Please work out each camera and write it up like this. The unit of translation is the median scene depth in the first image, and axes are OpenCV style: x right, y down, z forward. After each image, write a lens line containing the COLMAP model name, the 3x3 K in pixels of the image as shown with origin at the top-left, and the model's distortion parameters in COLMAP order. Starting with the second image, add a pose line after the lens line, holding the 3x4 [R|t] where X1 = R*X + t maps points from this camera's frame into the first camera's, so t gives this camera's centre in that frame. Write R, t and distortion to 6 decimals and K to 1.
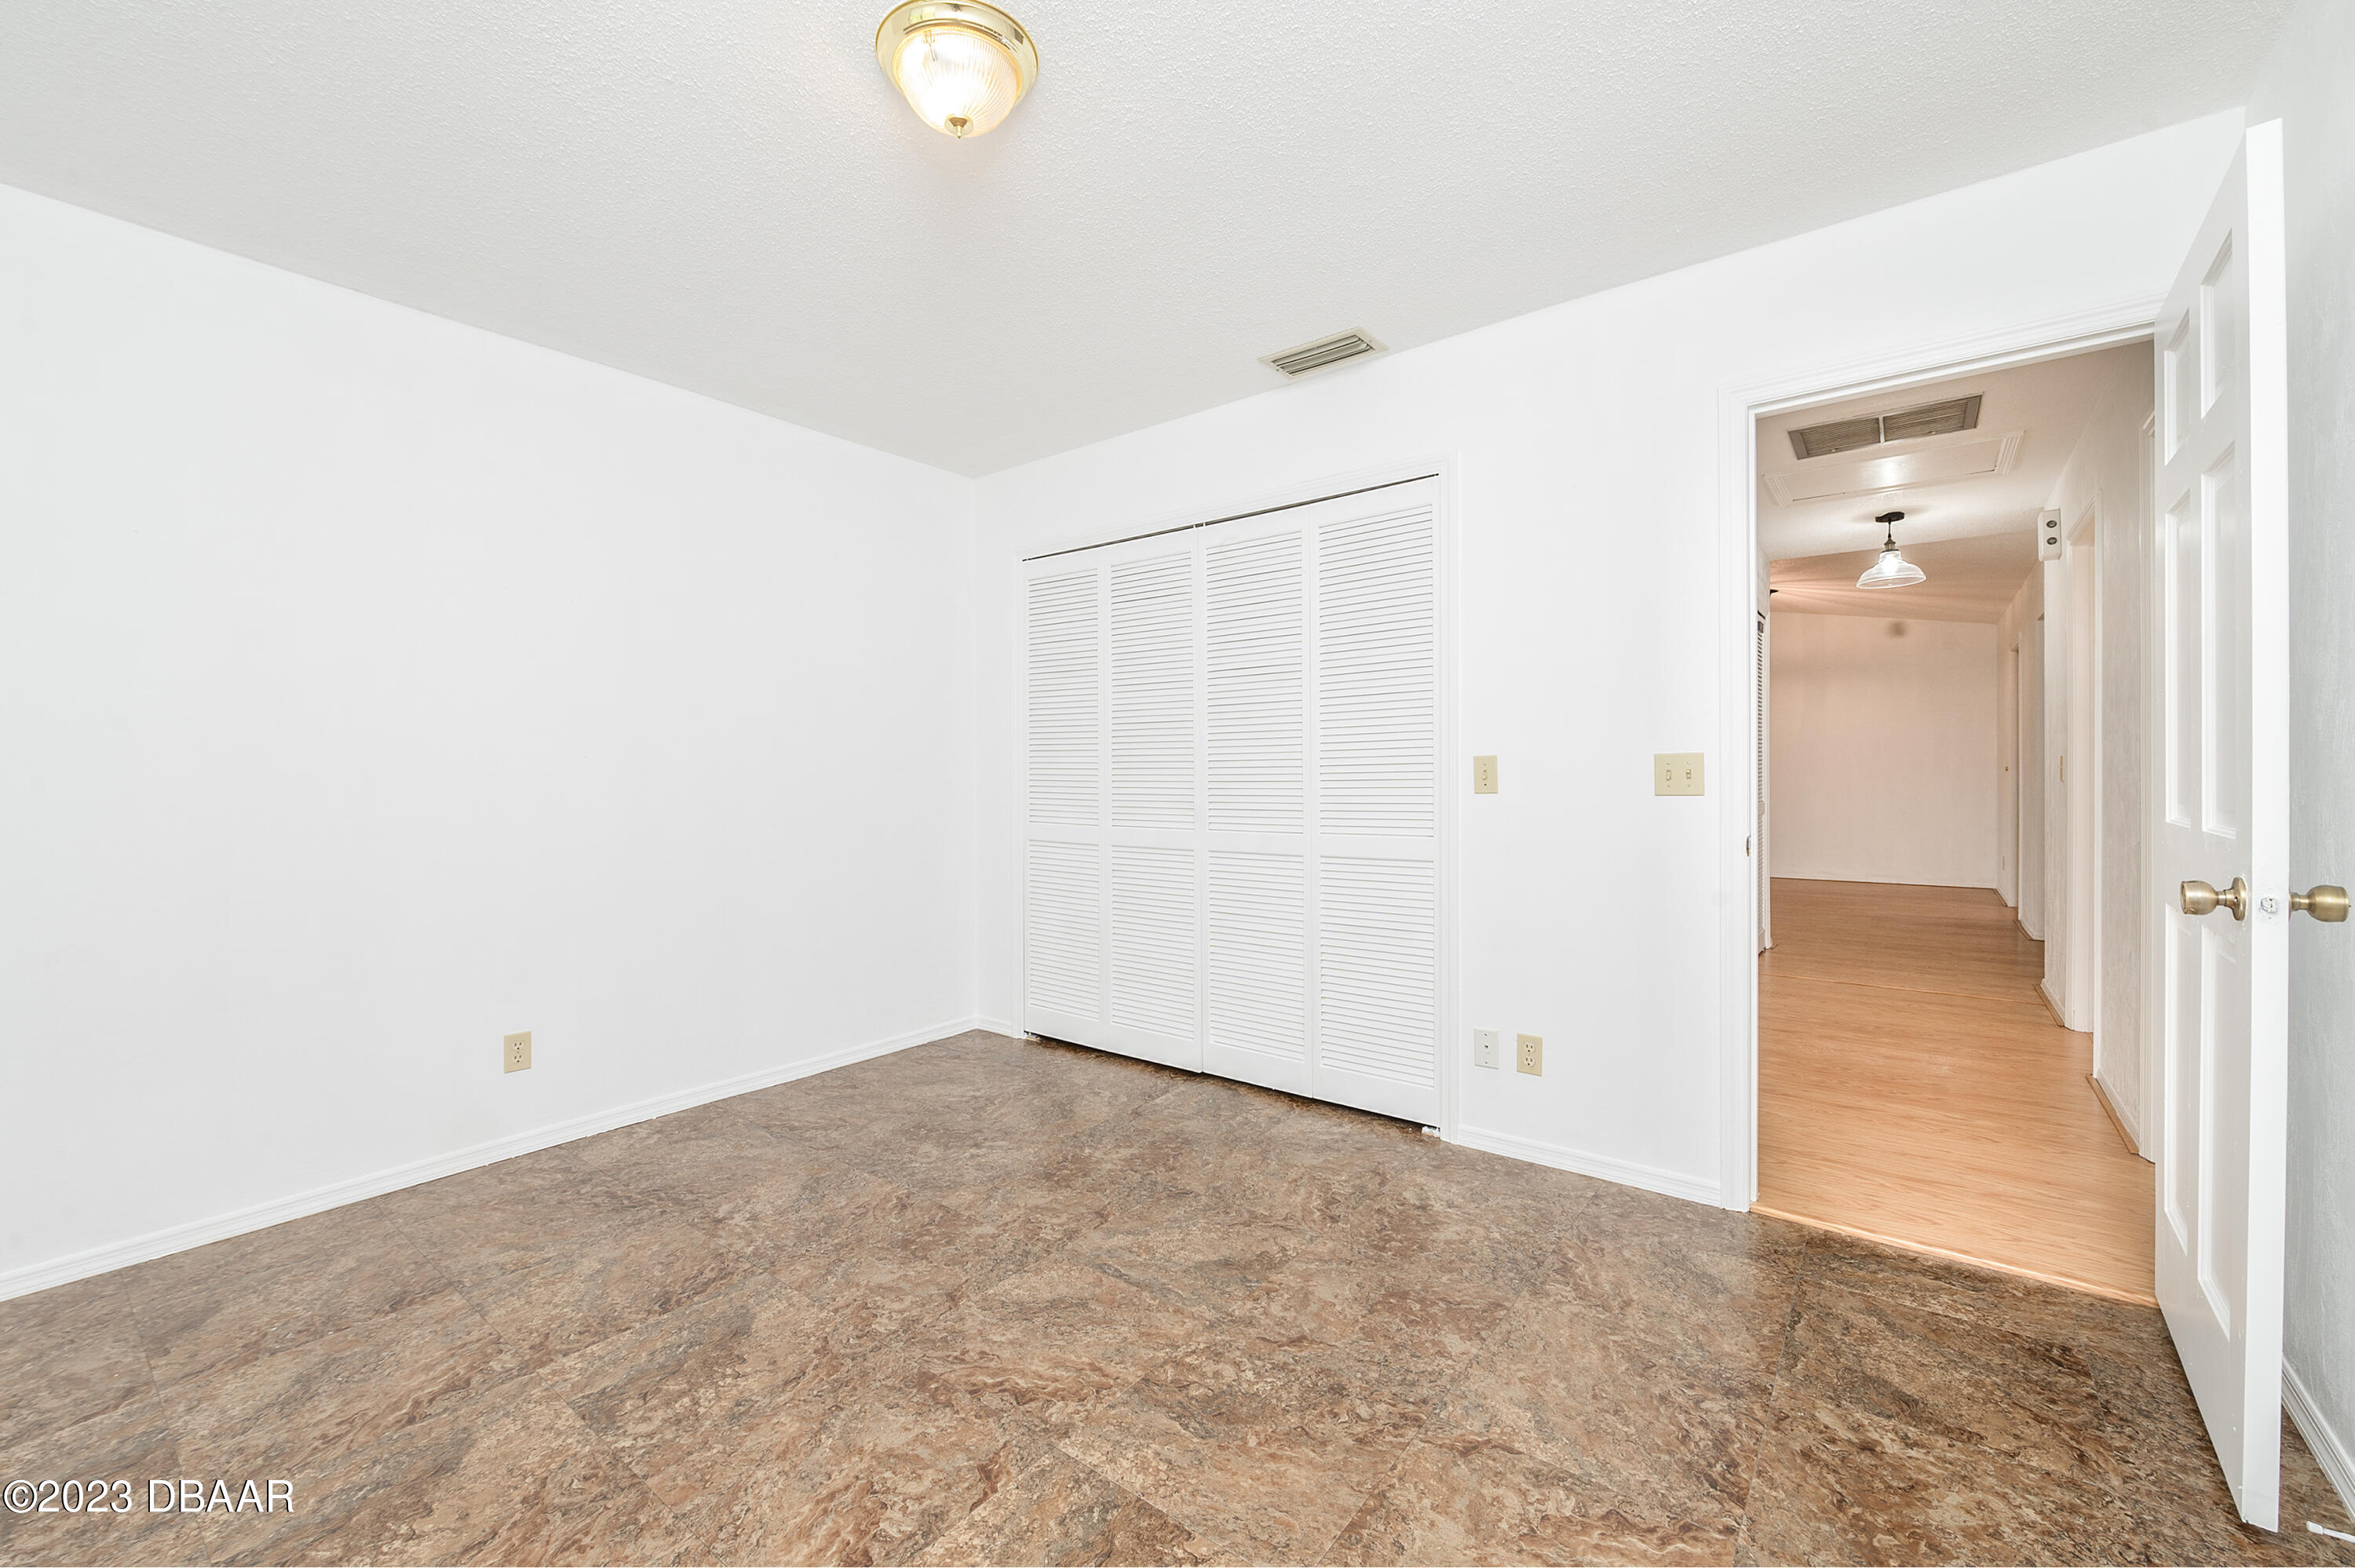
lens RADIAL K [[979.3, 0, 1141.7], [0, 979.3, 785.2], [0, 0, 1]] dist [-0.008007, -0.000044]
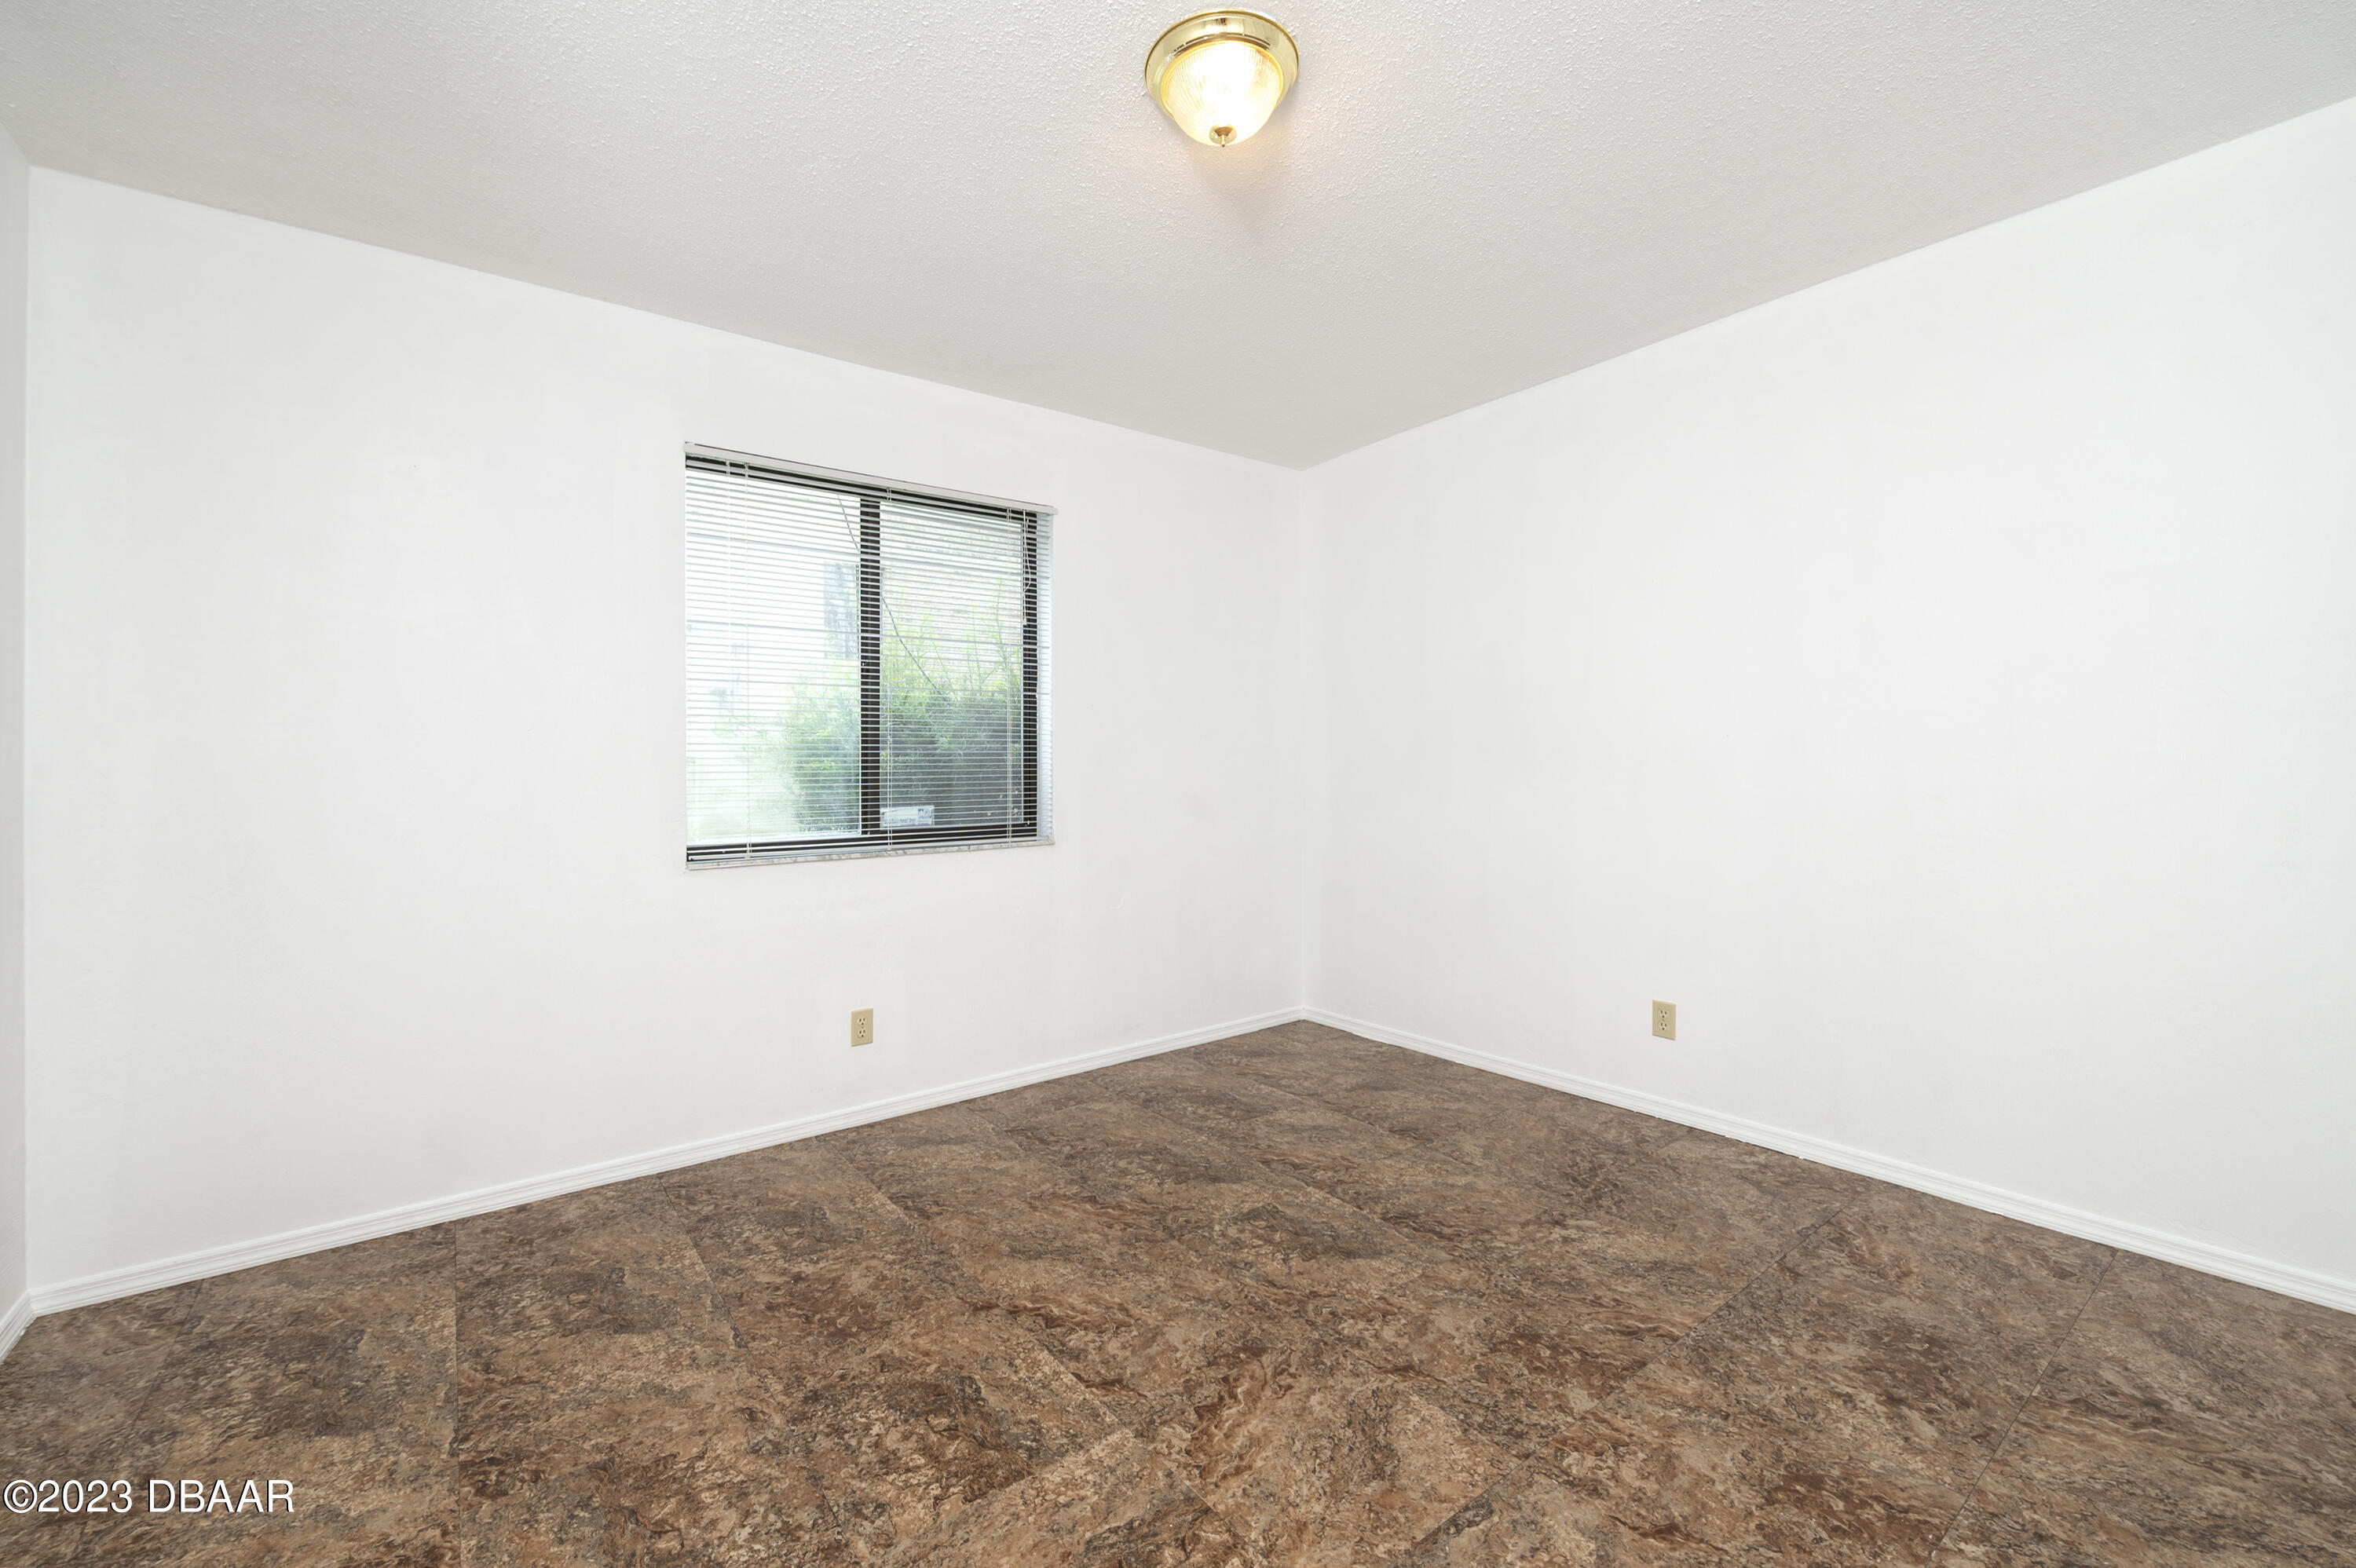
lens RADIAL K [[979.7, 0, 1142.1], [0, 979.7, 785.2], [0, 0, 1]] dist [-0.008007, -0.000044]
pose [[-0.279599, 0.033450, -0.959534, 0.604228], [0.004820, 0.999429, 0.033436, -0.014156], [0.960105, 0.004723, -0.279600, 0.915621]]
